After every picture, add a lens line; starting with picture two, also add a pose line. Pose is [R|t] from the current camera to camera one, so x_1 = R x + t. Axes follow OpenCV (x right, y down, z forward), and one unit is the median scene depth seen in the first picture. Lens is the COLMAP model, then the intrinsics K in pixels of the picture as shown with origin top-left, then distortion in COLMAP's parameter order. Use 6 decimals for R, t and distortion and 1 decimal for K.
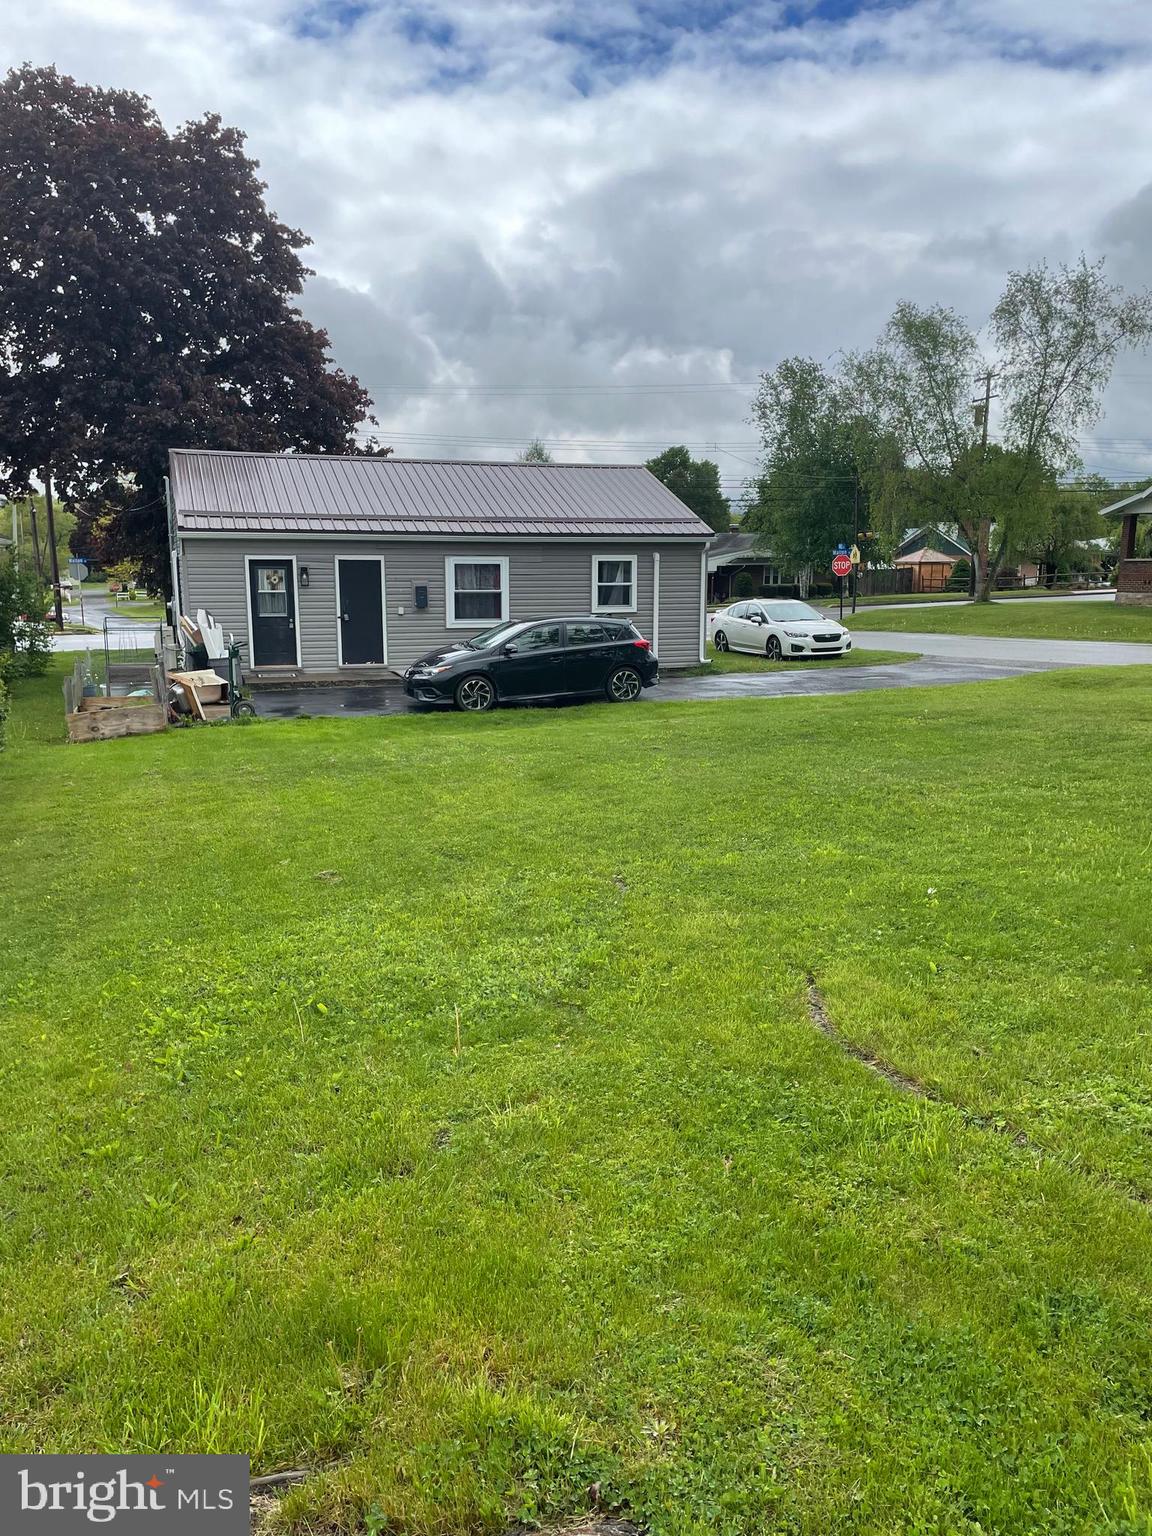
lens RADIAL K [[1153.3, 0, 572.6], [0, 1153.3, 771.3], [0, 0, 1]] dist [0.100899, -0.133948]
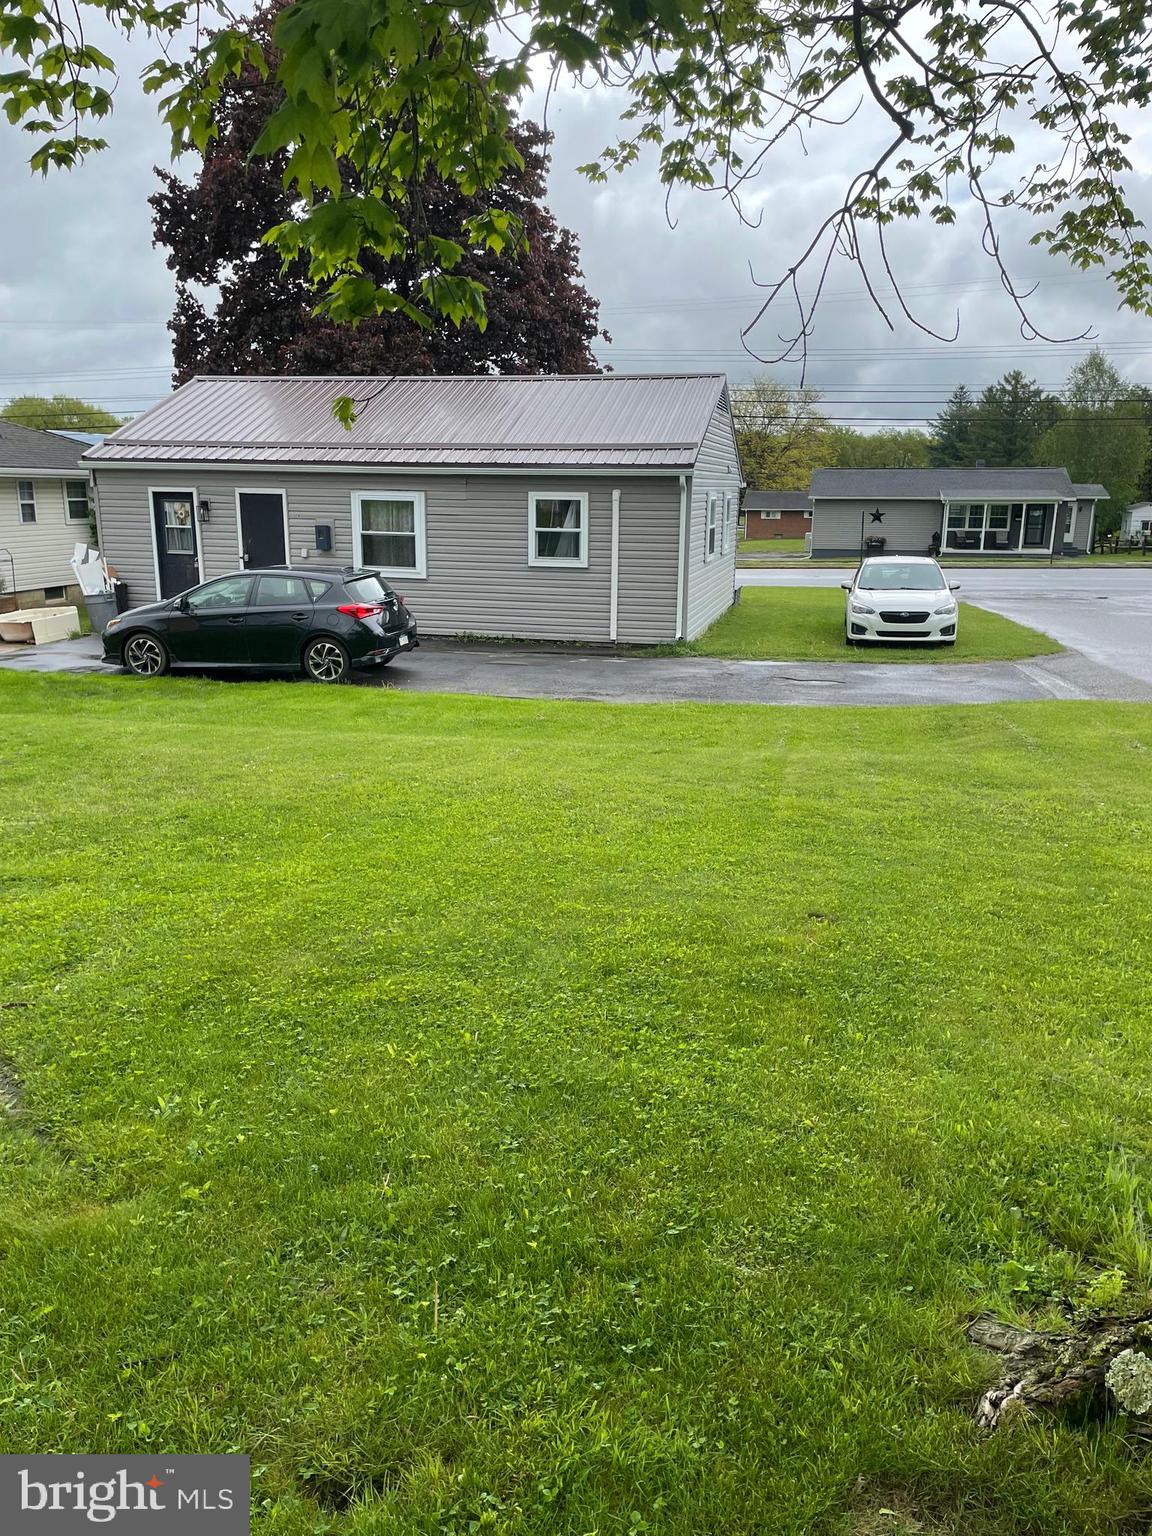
lens RADIAL K [[1153.3, 0, 572.6], [0, 1153.3, 771.3], [0, 0, 1]] dist [0.100899, -0.133948]
pose [[0.840102, 0.137725, -0.524652, 0.496616], [-0.109361, 0.990373, 0.084865, -0.070794], [0.531289, -0.013919, 0.847076, 0.355376]]
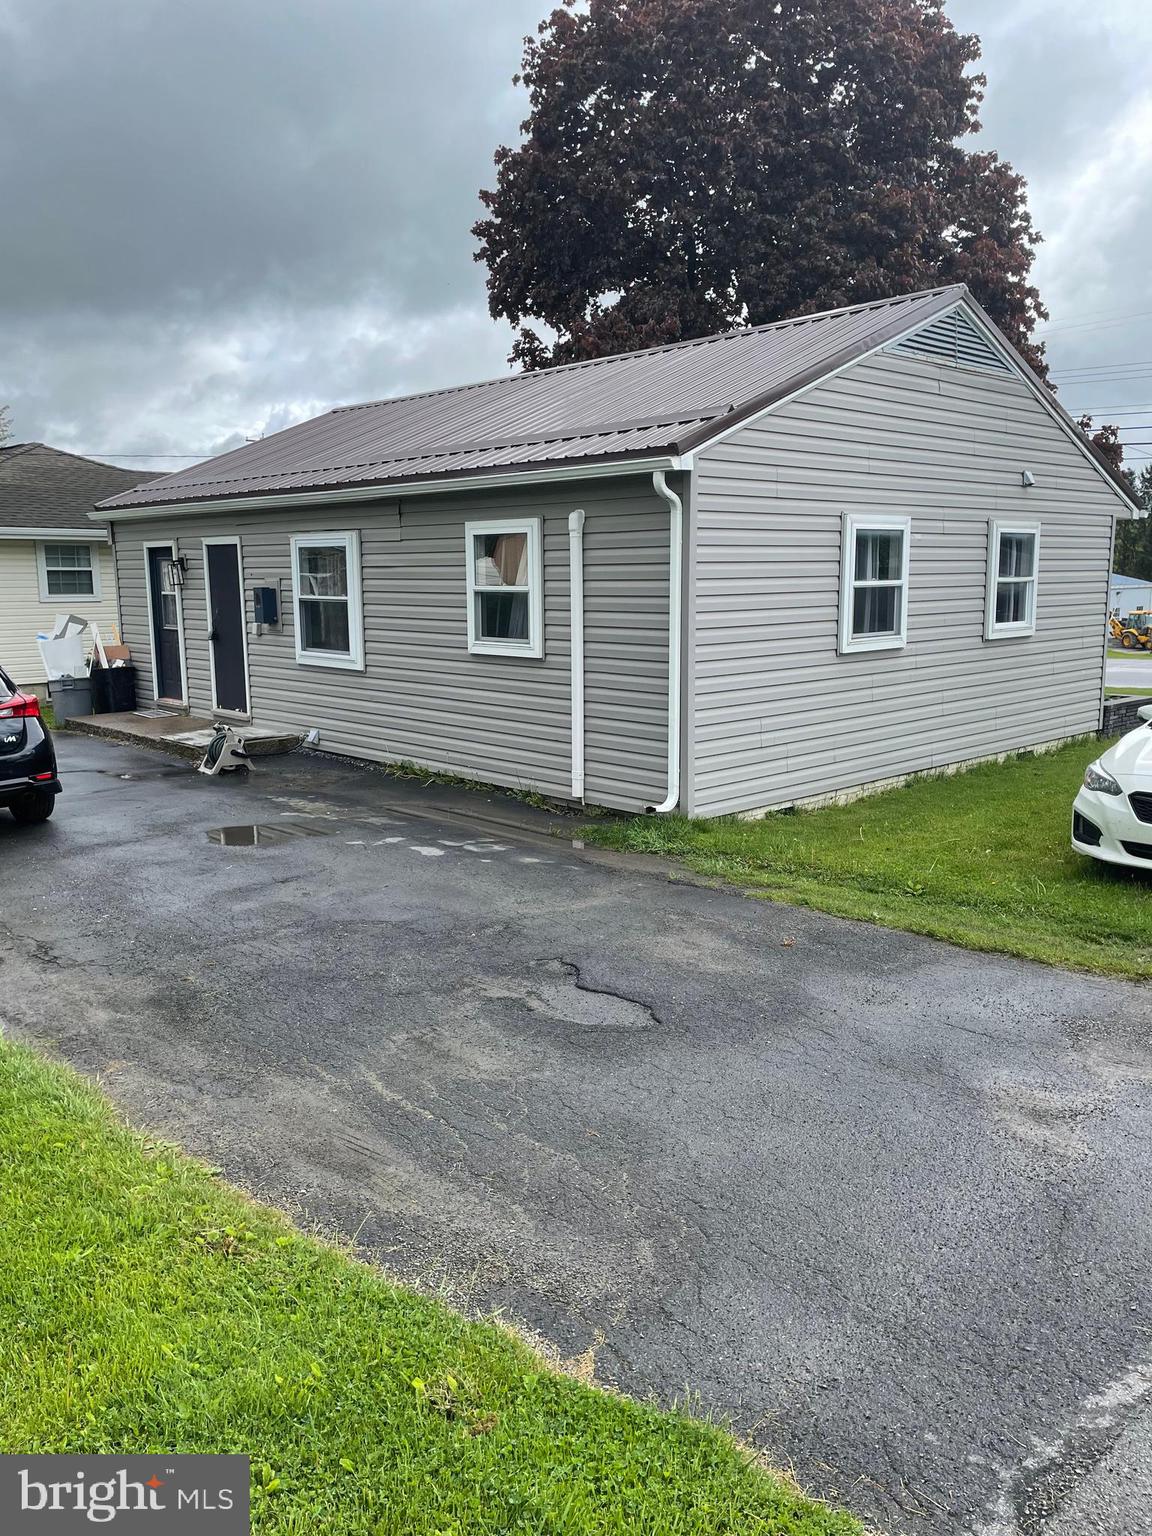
lens RADIAL K [[1153.3, 0, 572.6], [0, 1153.3, 771.3], [0, 0, 1]] dist [0.100899, -0.133948]
pose [[0.401135, 0.152826, -0.903181, 0.456503], [-0.157010, 0.982864, 0.096576, -0.147130], [0.902463, 0.103069, 0.418256, 0.889001]]
